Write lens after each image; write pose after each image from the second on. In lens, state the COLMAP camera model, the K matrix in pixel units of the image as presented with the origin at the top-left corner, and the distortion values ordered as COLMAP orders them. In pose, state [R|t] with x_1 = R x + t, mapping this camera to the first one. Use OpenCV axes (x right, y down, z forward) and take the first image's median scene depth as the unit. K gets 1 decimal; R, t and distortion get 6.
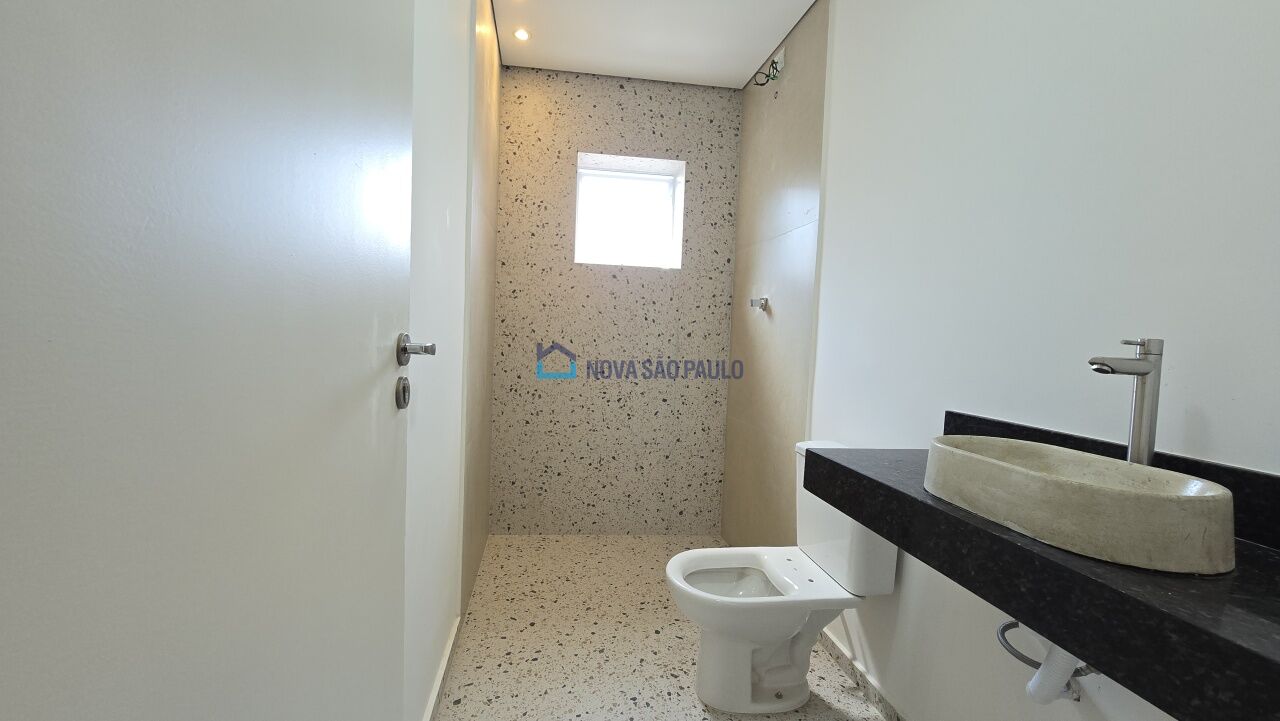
lens RADIAL K [[523.6, 0, 637.7], [0, 523.6, 363.2], [0, 0, 1]] dist [-0.002368, 0.000894]
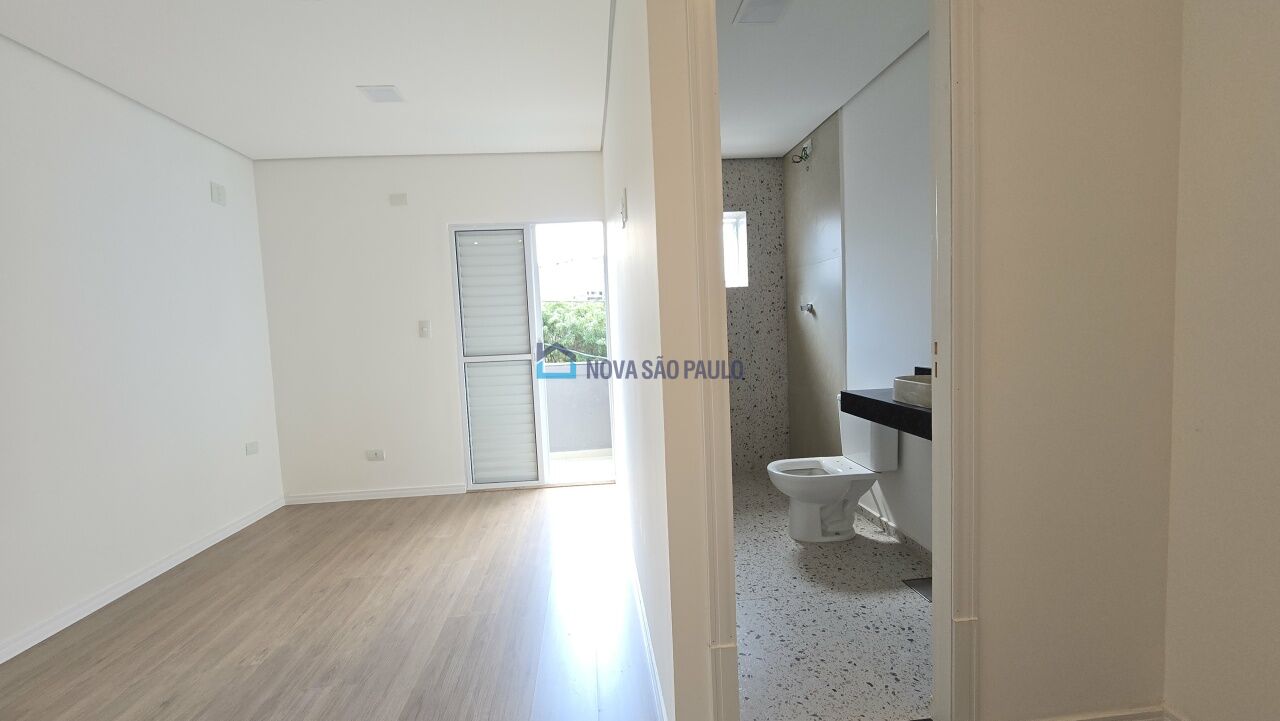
lens RADIAL K [[523.6, 0, 635.7], [0, 523.6, 360.1], [0, 0, 1]] dist [-0.002368, 0.000894]
pose [[0.993773, -0.076913, -0.080614, -0.135080], [0.077535, 0.996979, 0.004610, -0.010124], [0.080016, -0.010832, 0.996735, -0.498174]]
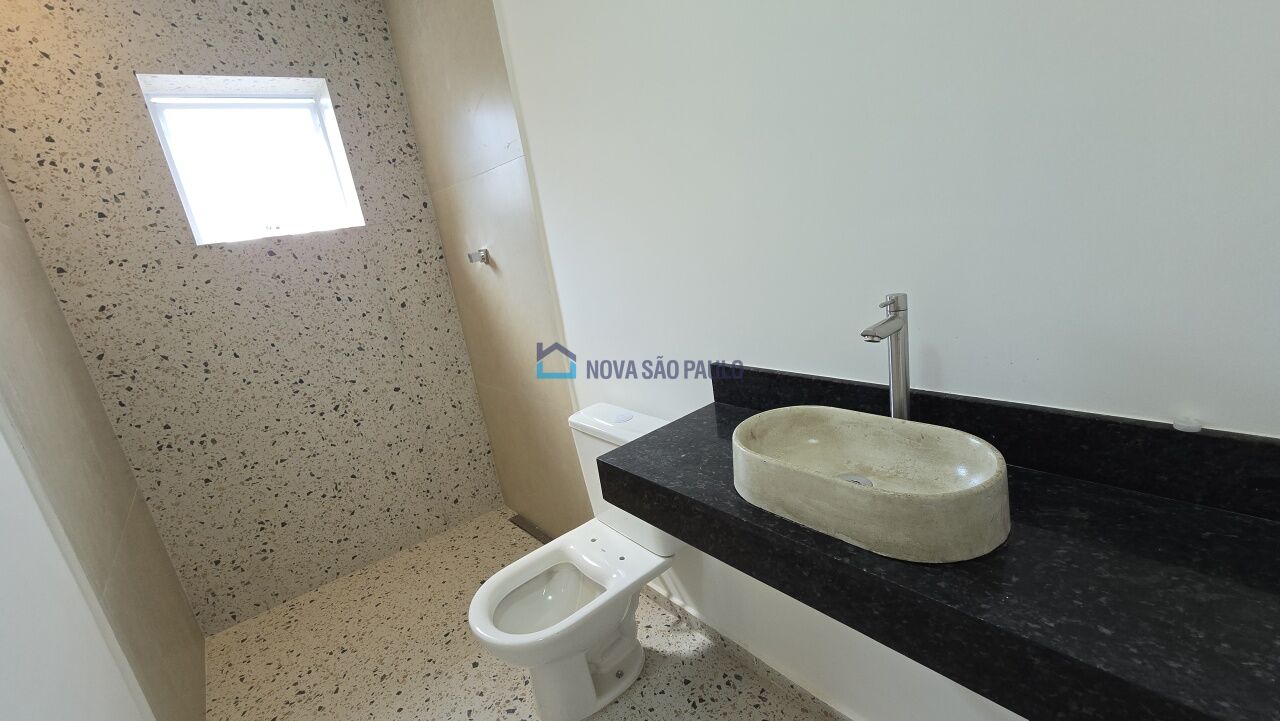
lens RADIAL K [[523.6, 0, 634.9], [0, 523.6, 363.0], [0, 0, 1]] dist [-0.002368, 0.000894]
pose [[0.847606, -0.294675, 0.441283, 0.019165], [0.212827, 0.950597, 0.225987, -0.083109], [-0.486075, -0.097631, 0.868447, 0.112242]]
